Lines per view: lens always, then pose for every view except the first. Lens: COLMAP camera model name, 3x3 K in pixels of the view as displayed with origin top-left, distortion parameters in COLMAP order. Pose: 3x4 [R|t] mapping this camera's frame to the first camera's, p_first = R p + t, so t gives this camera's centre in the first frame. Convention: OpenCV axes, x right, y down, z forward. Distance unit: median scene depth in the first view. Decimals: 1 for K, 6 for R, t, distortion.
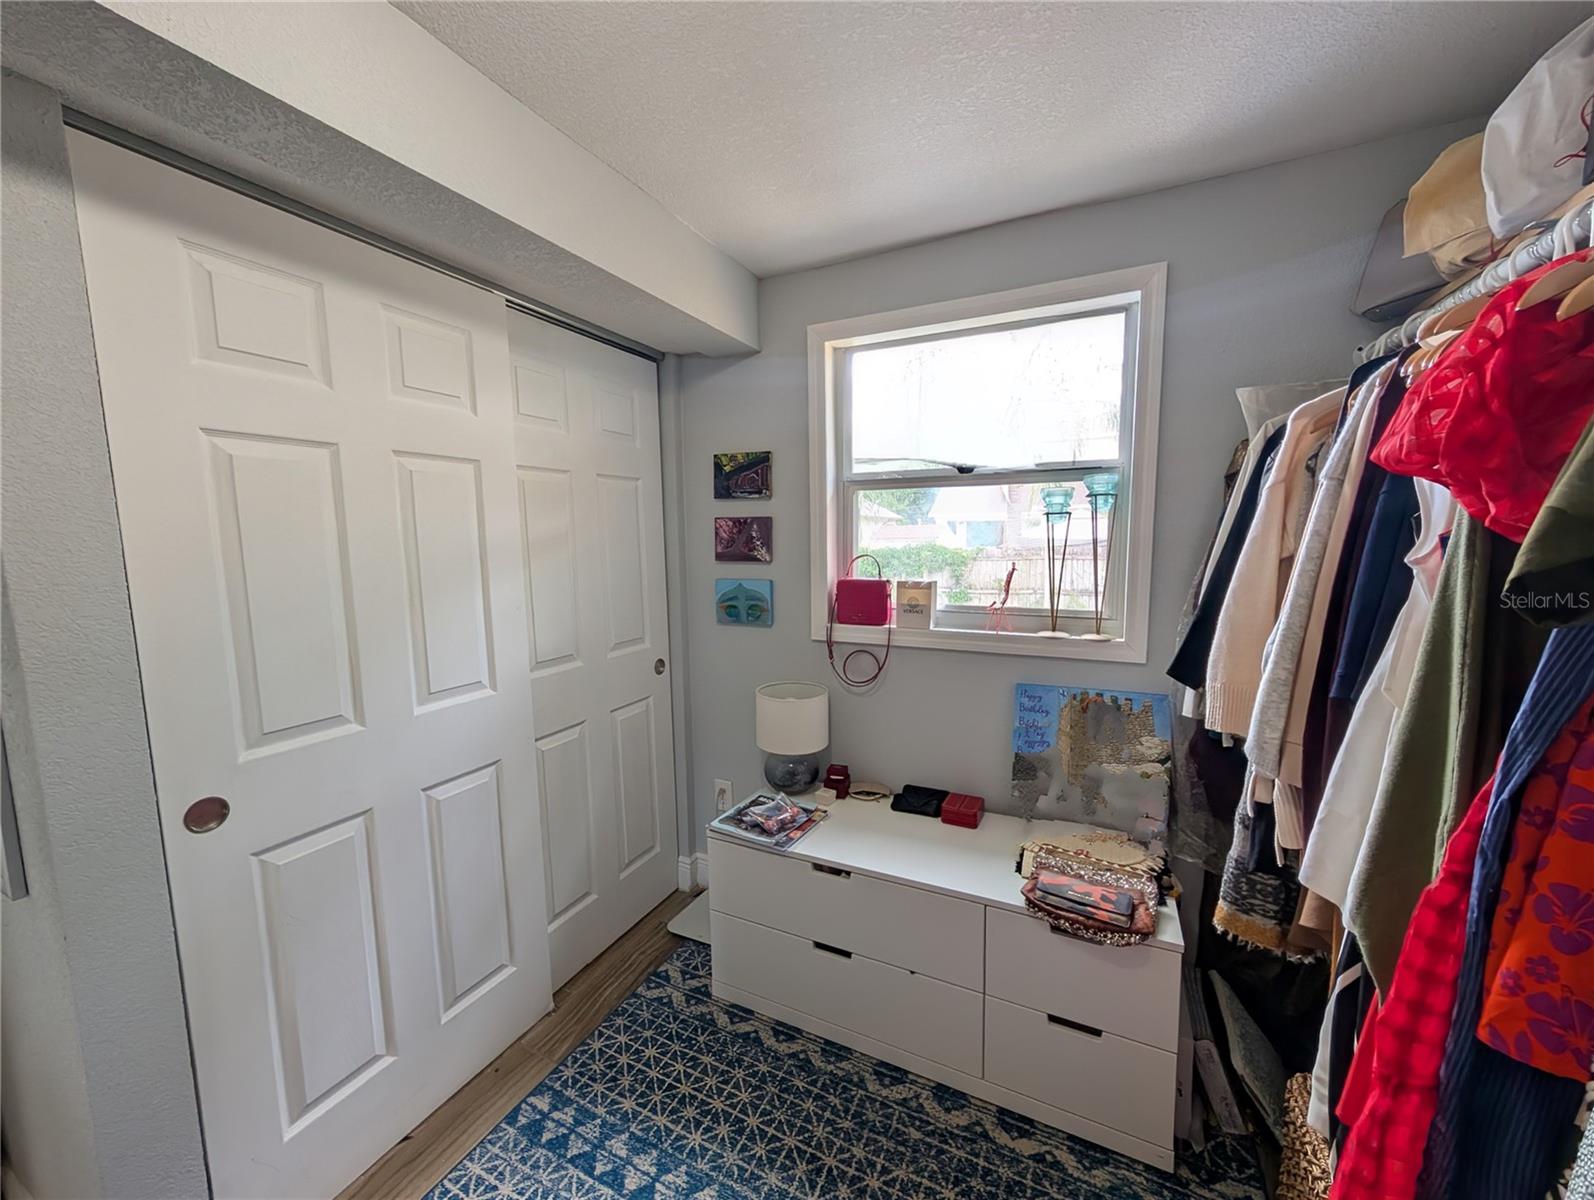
lens RADIAL K [[605.1, 0, 792.1], [0, 605.1, 603.2], [0, 0, 1]] dist [-0.000115, 0.000163]
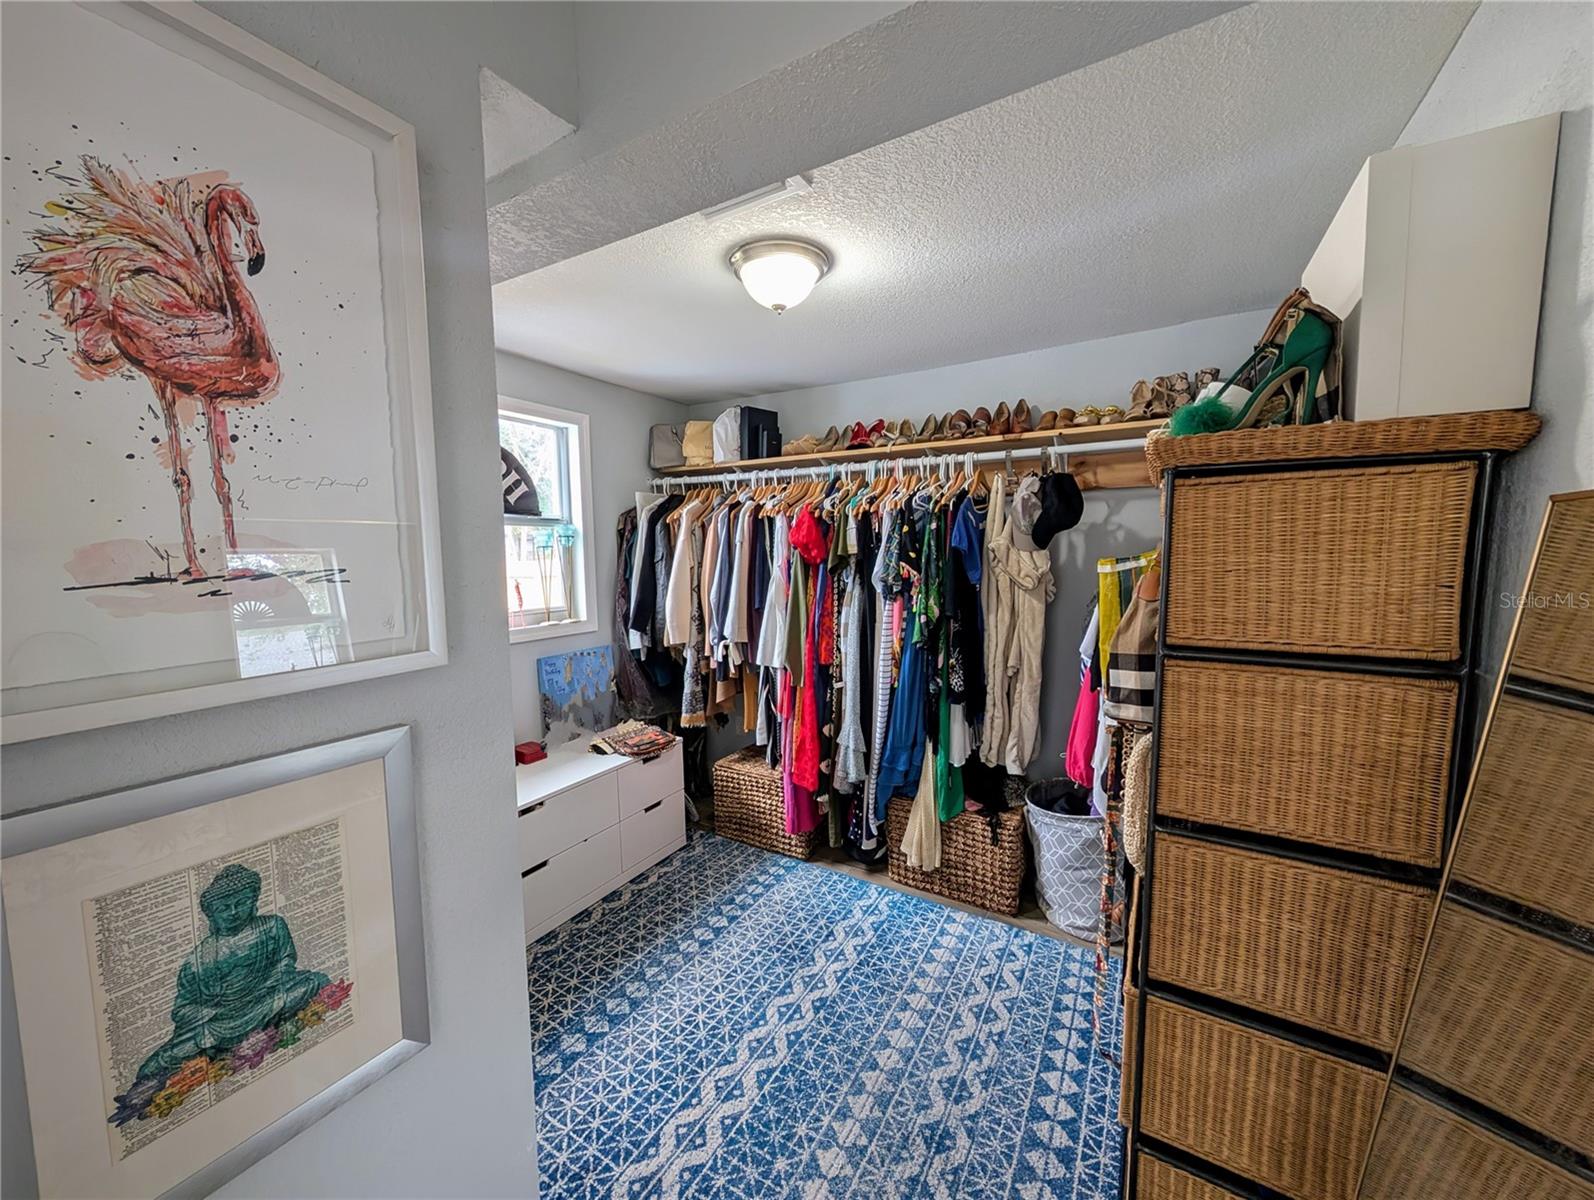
lens RADIAL K [[605.1, 0, 790.9], [0, 605.1, 604.2], [0, 0, 1]] dist [-0.000115, 0.000163]
pose [[0.081966, -0.080234, 0.993400, -1.295876], [0.120008, 0.990296, 0.070082, -0.039121], [-0.989383, 0.113471, 0.090800, 0.273127]]
